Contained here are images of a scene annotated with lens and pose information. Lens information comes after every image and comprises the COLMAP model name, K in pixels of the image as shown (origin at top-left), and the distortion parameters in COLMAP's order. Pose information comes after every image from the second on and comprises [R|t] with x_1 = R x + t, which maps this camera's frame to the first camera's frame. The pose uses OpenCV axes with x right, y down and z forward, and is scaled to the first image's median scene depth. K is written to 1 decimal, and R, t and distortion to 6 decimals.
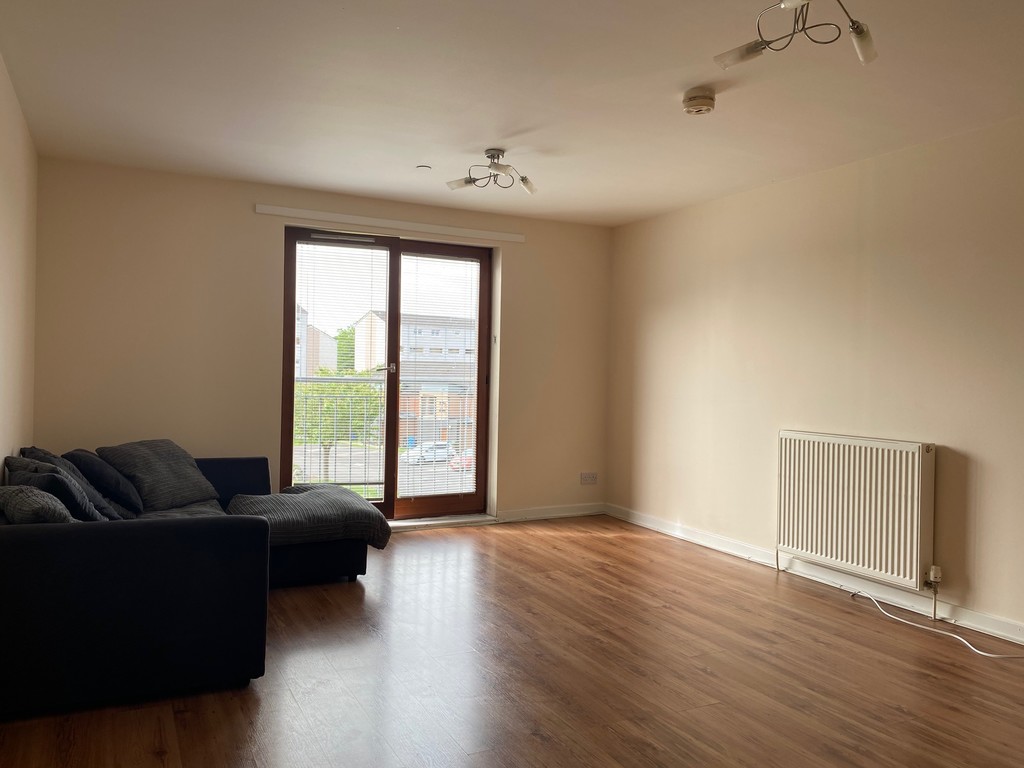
lens RADIAL K [[776.8, 0, 505.1], [0, 776.8, 384.2], [0, 0, 1]] dist [0.103876, -0.111198]
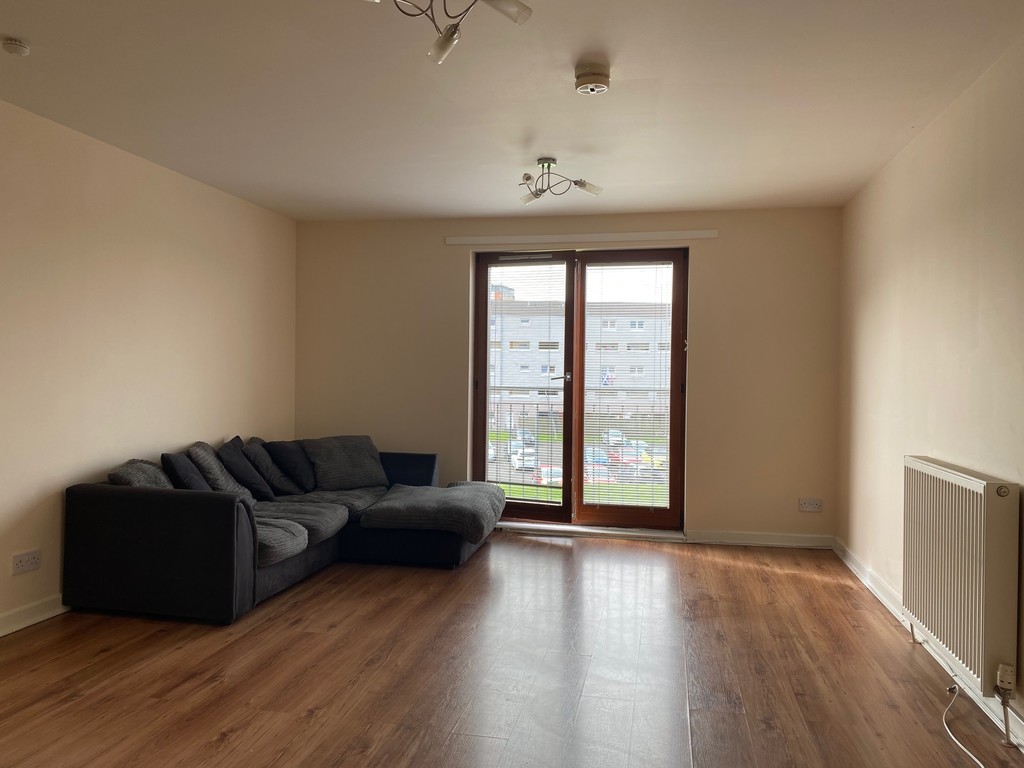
lens RADIAL K [[776.8, 0, 505.1], [0, 776.8, 384.2], [0, 0, 1]] dist [0.103876, -0.111198]
pose [[0.782967, -0.002725, -0.622057, 0.438838], [-0.004273, 0.999943, -0.009758, -0.000671], [0.622048, 0.010298, 0.782911, 0.142279]]
